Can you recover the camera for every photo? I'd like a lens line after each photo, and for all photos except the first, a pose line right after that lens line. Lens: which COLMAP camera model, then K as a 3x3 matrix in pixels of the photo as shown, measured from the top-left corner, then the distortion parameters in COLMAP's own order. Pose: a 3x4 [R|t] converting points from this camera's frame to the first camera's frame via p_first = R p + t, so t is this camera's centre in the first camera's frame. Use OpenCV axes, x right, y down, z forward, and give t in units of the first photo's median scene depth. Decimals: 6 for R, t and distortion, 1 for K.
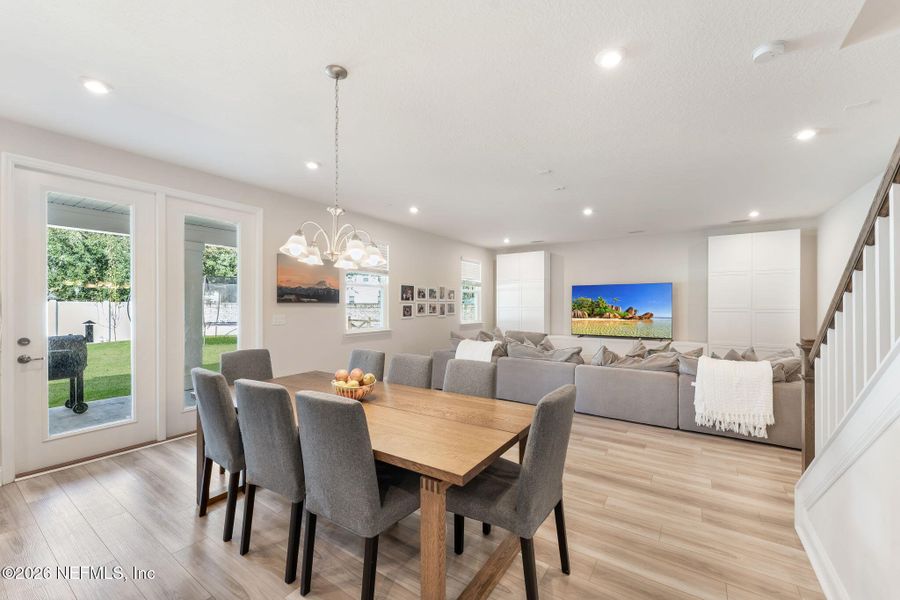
lens RADIAL K [[363.4, 0, 450.0], [0, 363.4, 305.1], [0, 0, 1]] dist [-0.002871, -0.000235]
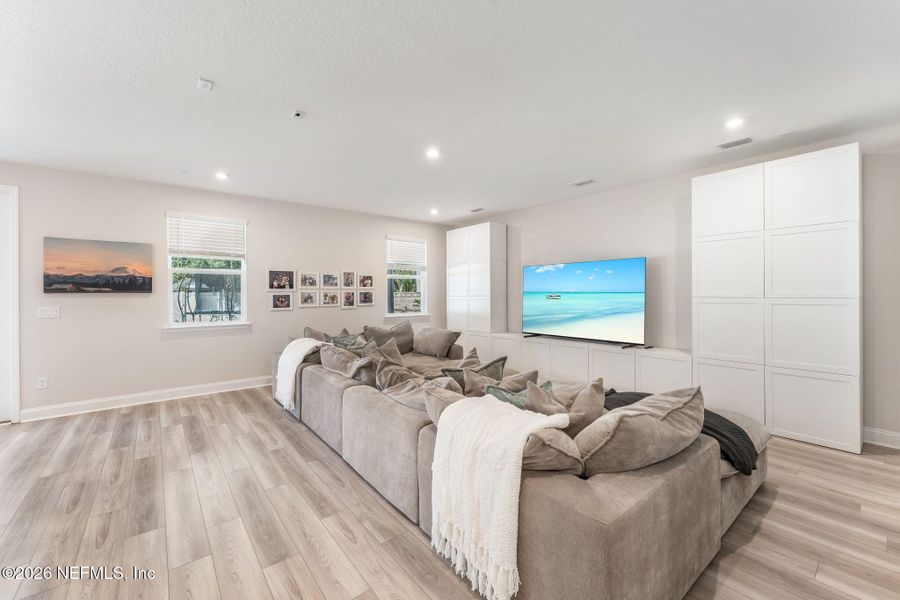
lens RADIAL K [[363.4, 0, 445.9], [0, 363.4, 293.5], [0, 0, 1]] dist [-0.002871, -0.000235]
pose [[0.956420, -0.007959, -0.291885, 0.630446], [0.007636, 0.999968, -0.002245, 0.004077], [0.291893, -0.000082, 0.956451, 0.389756]]
